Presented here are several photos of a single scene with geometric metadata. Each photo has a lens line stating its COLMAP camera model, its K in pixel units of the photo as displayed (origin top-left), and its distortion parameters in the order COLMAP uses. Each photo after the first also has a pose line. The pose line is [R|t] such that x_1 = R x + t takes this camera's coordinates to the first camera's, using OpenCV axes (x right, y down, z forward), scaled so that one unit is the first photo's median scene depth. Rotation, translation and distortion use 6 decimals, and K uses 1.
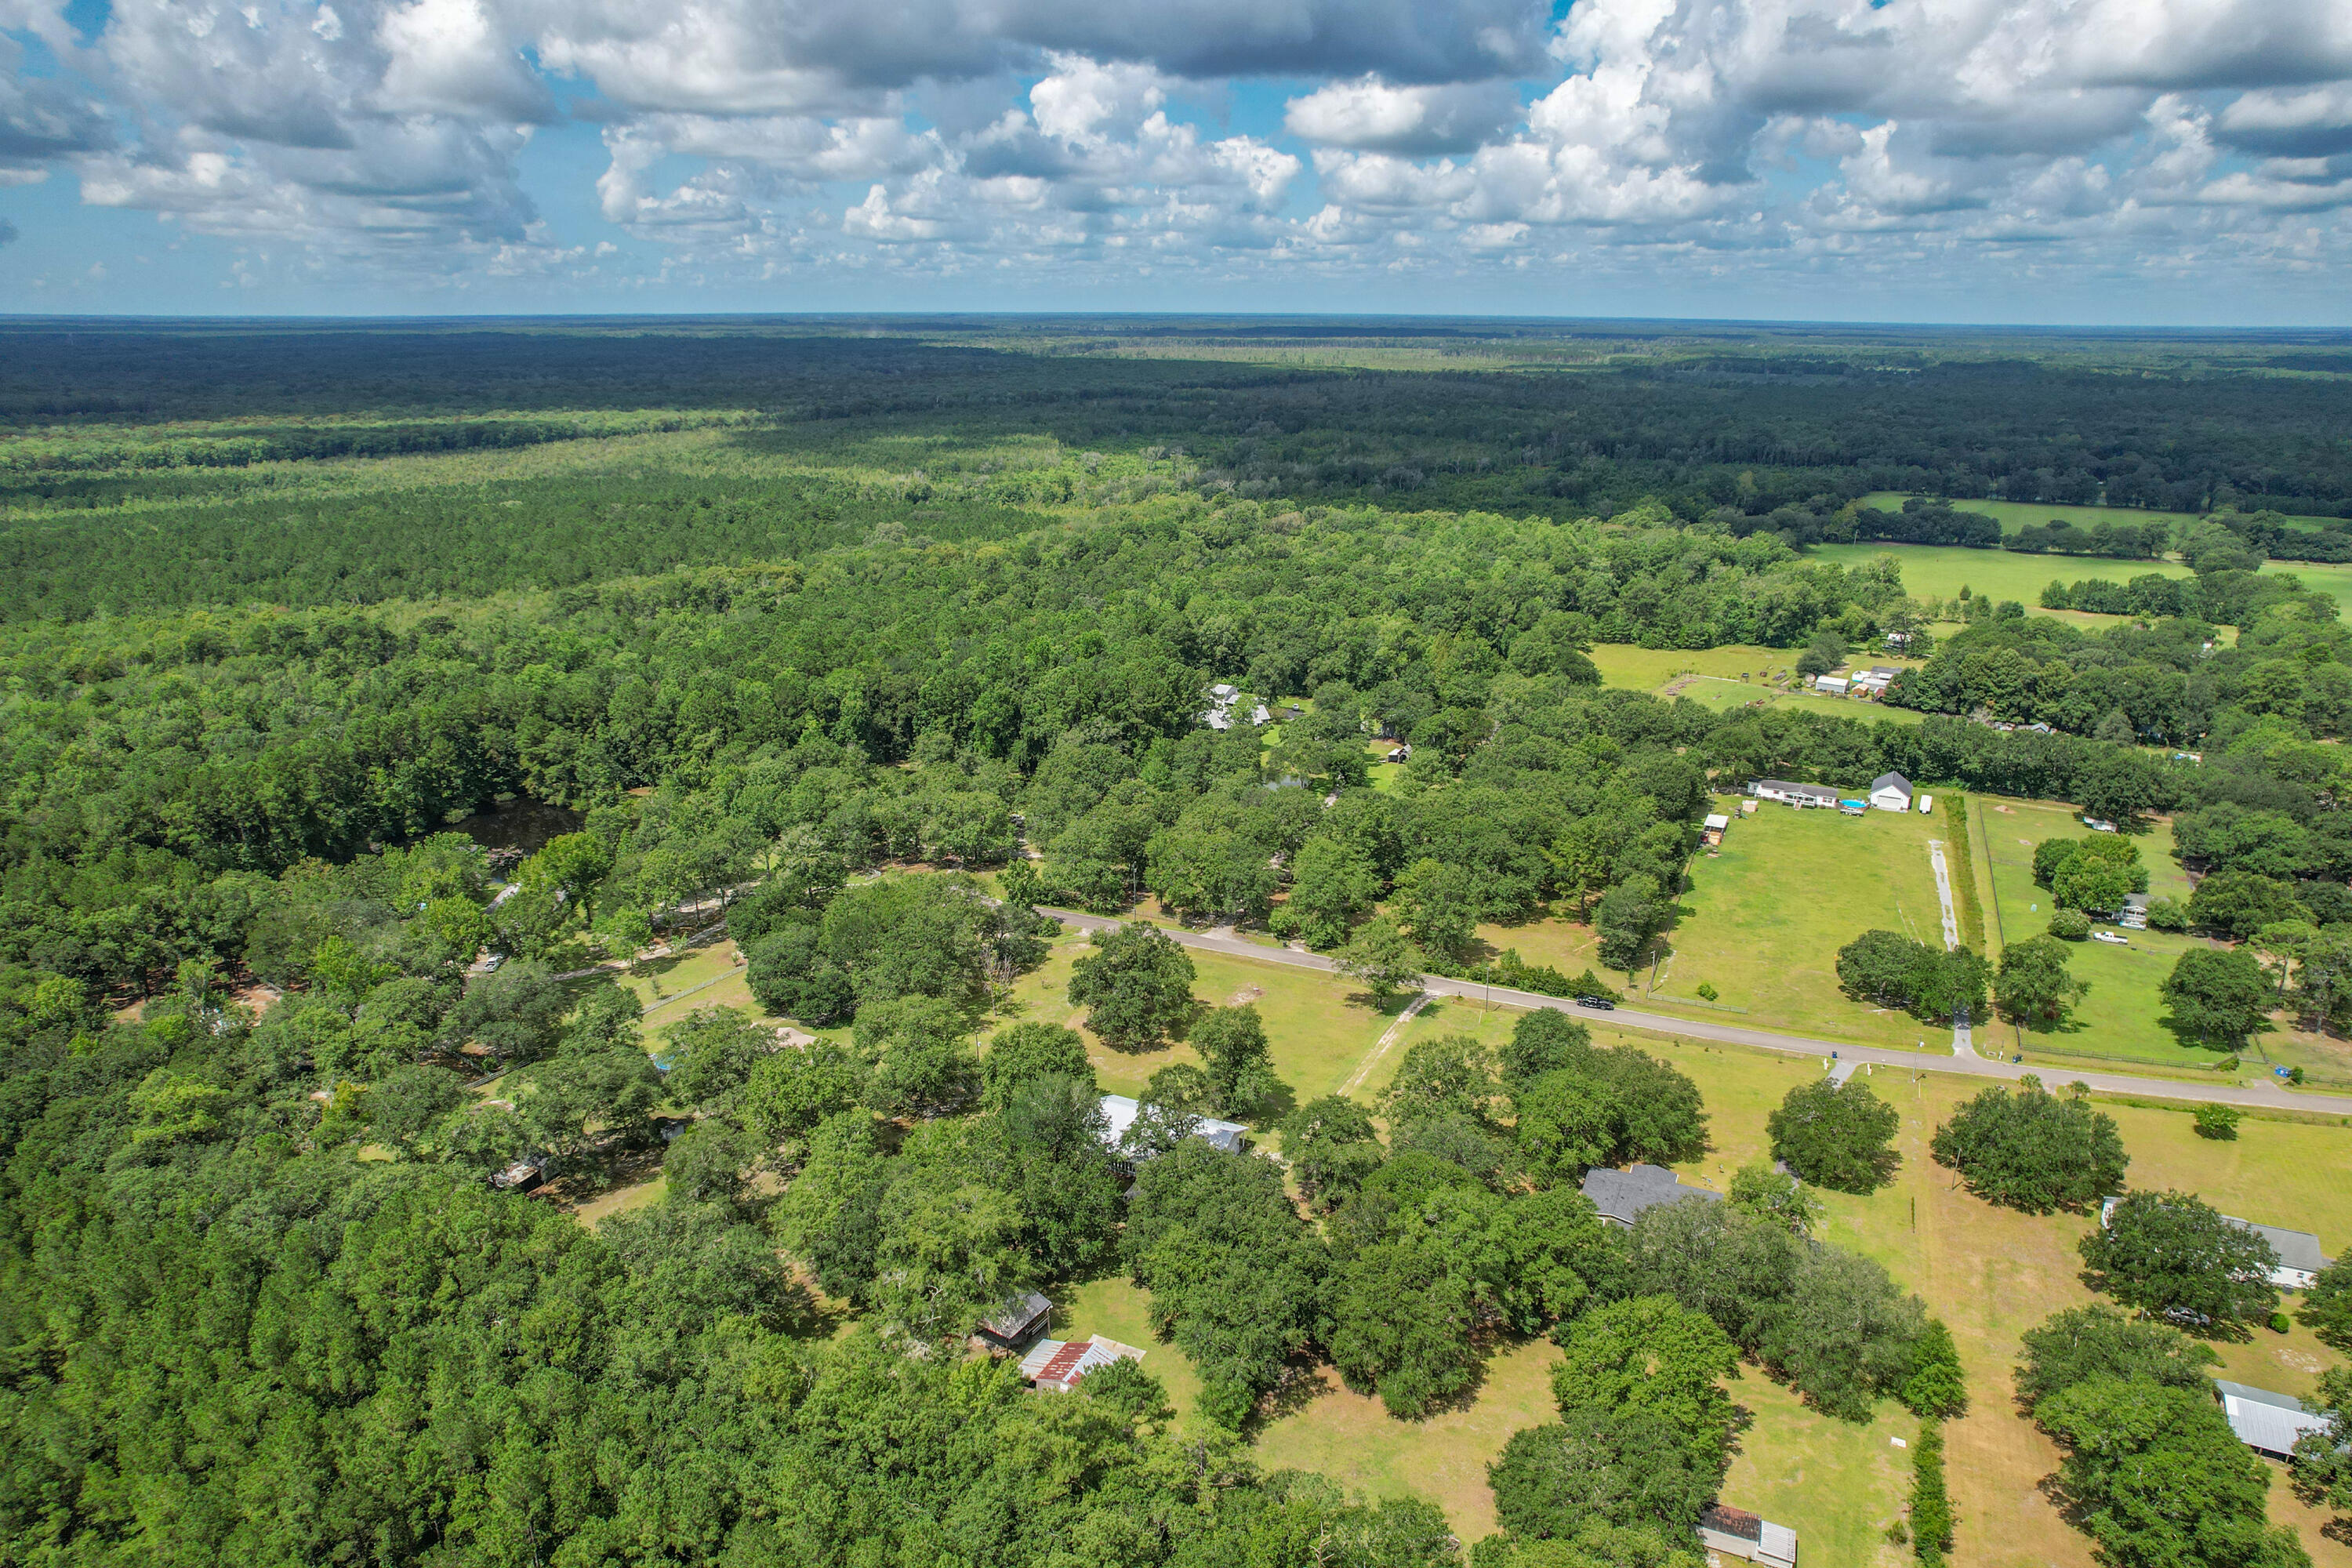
lens RADIAL K [[1517.9, 0, 1189.5], [0, 1517.9, 834.2], [0, 0, 1]] dist [-0.078828, 0.075169]
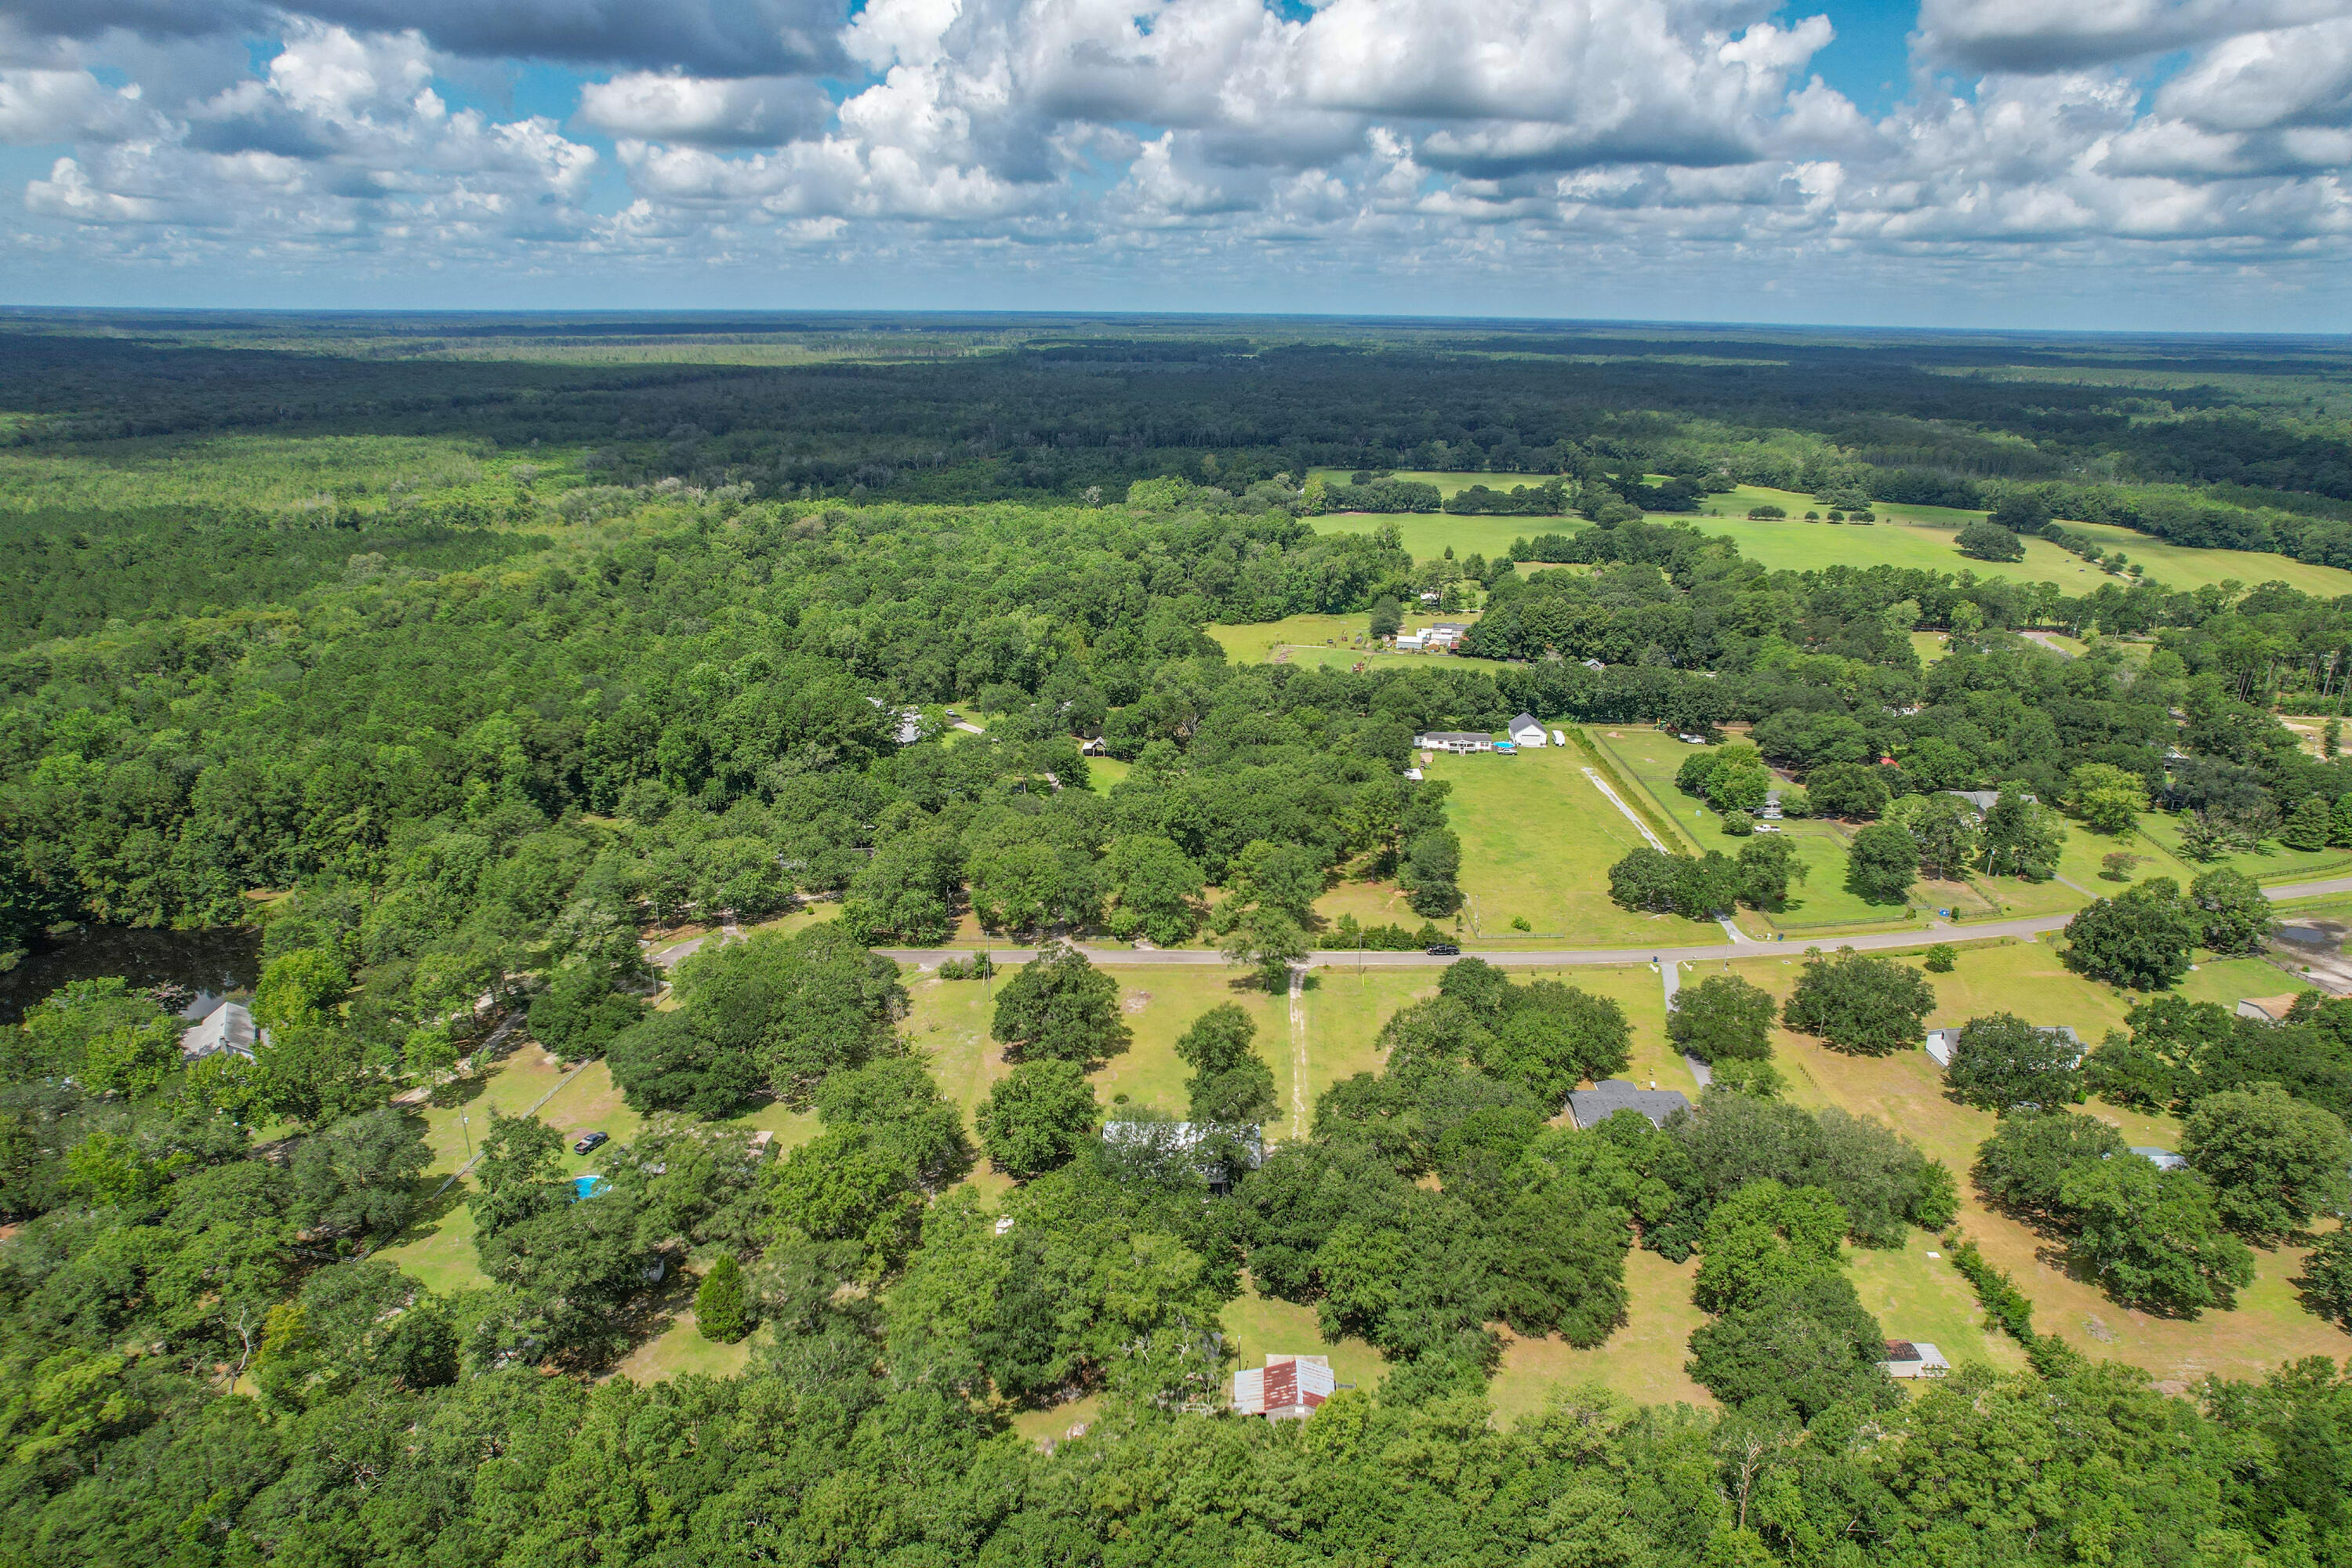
lens RADIAL K [[1517.9, 0, 1192.7], [0, 1517.9, 777.1], [0, 0, 1]] dist [-0.078828, 0.075169]
pose [[0.910310, -0.119555, 0.396286, -0.155681], [0.131598, 0.991298, -0.003231, -0.016076], [-0.392451, 0.055092, 0.918121, 0.032023]]
